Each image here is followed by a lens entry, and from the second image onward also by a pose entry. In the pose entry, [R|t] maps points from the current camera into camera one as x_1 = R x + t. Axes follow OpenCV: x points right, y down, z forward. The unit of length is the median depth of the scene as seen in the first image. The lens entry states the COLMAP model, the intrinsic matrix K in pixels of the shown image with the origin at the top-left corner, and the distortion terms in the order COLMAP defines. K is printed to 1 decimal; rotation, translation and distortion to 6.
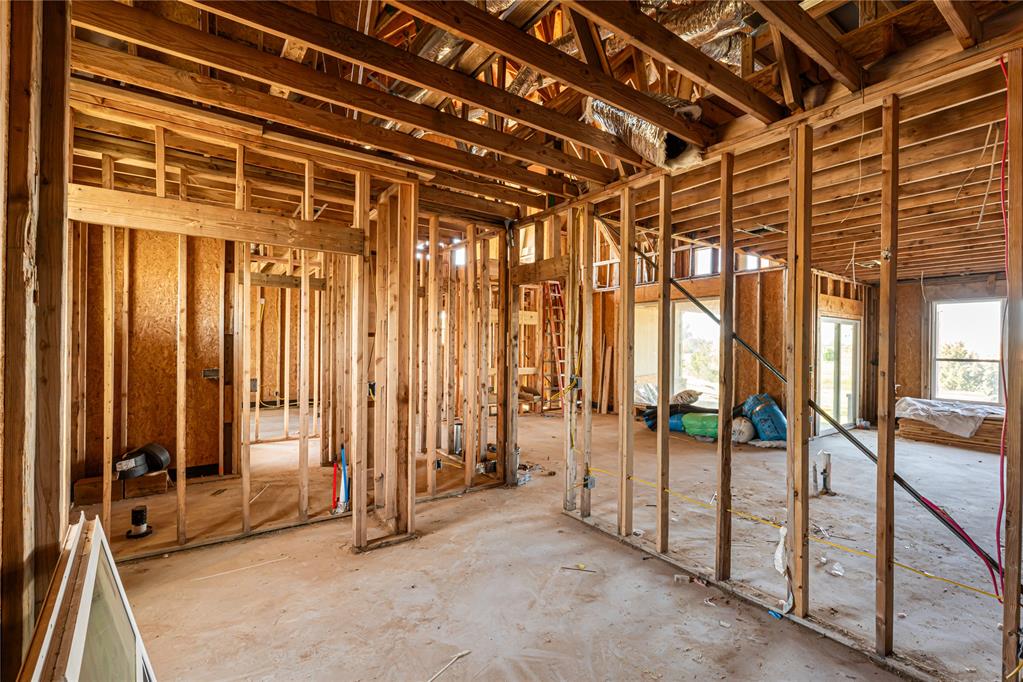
lens RADIAL K [[445.1, 0, 509.9], [0, 445.1, 340.9], [0, 0, 1]] dist [-0.002302, -0.000357]
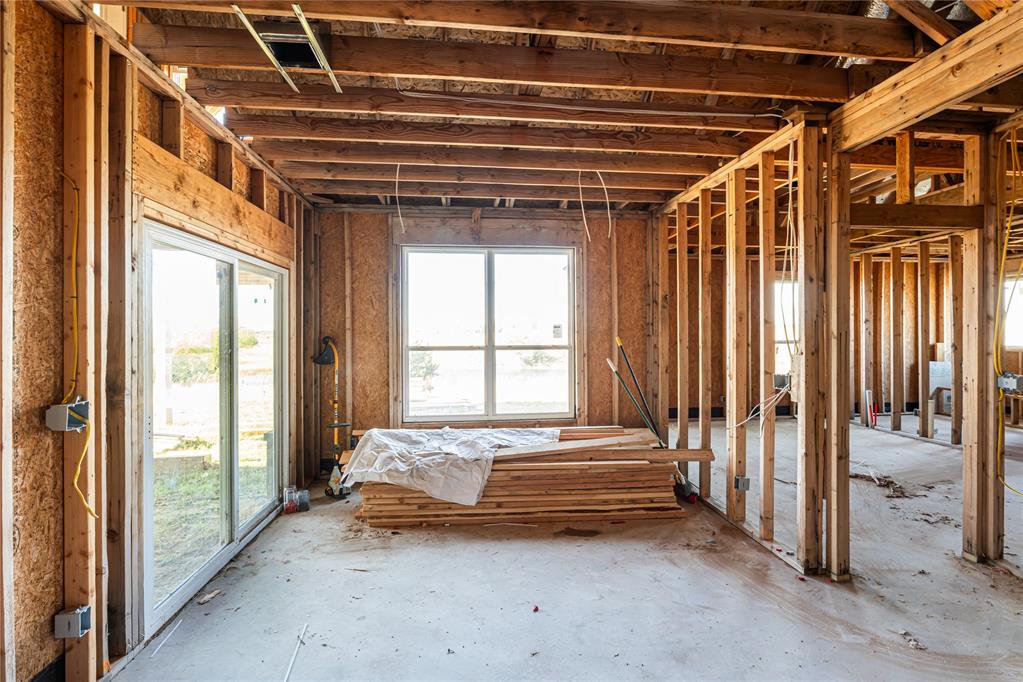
lens RADIAL K [[452.1, 0, 515.2], [0, 452.1, 333.1], [0, 0, 1]] dist [-0.001445, -0.000267]
pose [[0.466904, -0.013103, 0.884211, 0.543374], [0.003737, 0.999911, 0.012845, 0.015764], [-0.884300, -0.002693, 0.466911, 0.646598]]
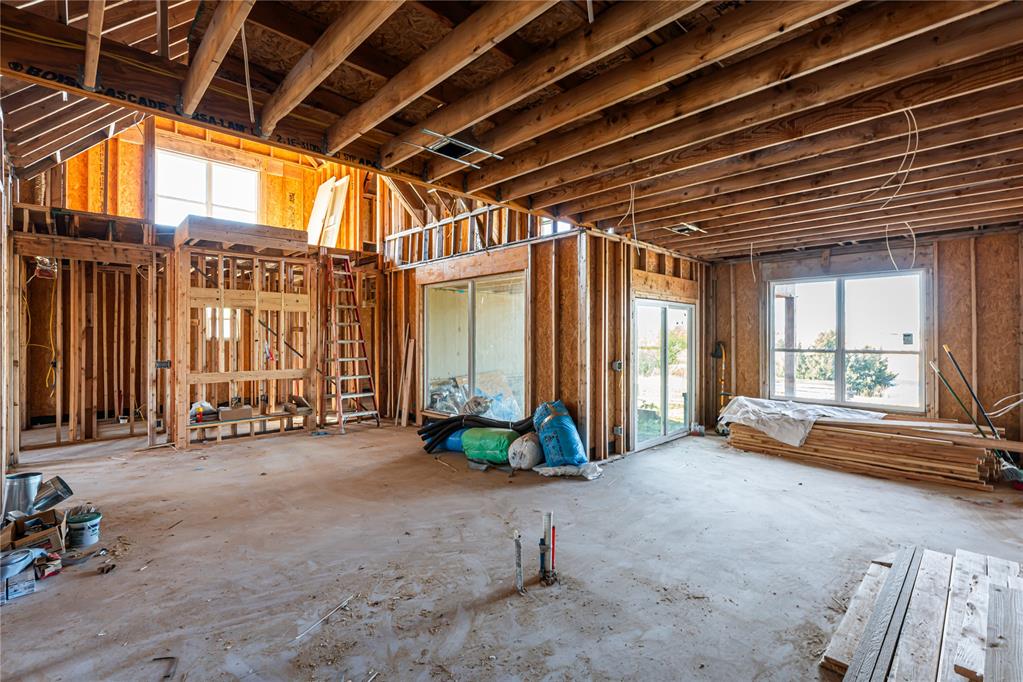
lens RADIAL K [[460.6, 0, 508.5], [0, 460.6, 333.9], [0, 0, 1]] dist [-0.002160, -0.000269]
pose [[0.986253, -0.010881, 0.164881, 0.335602], [0.010521, 0.999940, 0.003051, 0.003166], [-0.164905, -0.001275, 0.986309, 0.230442]]
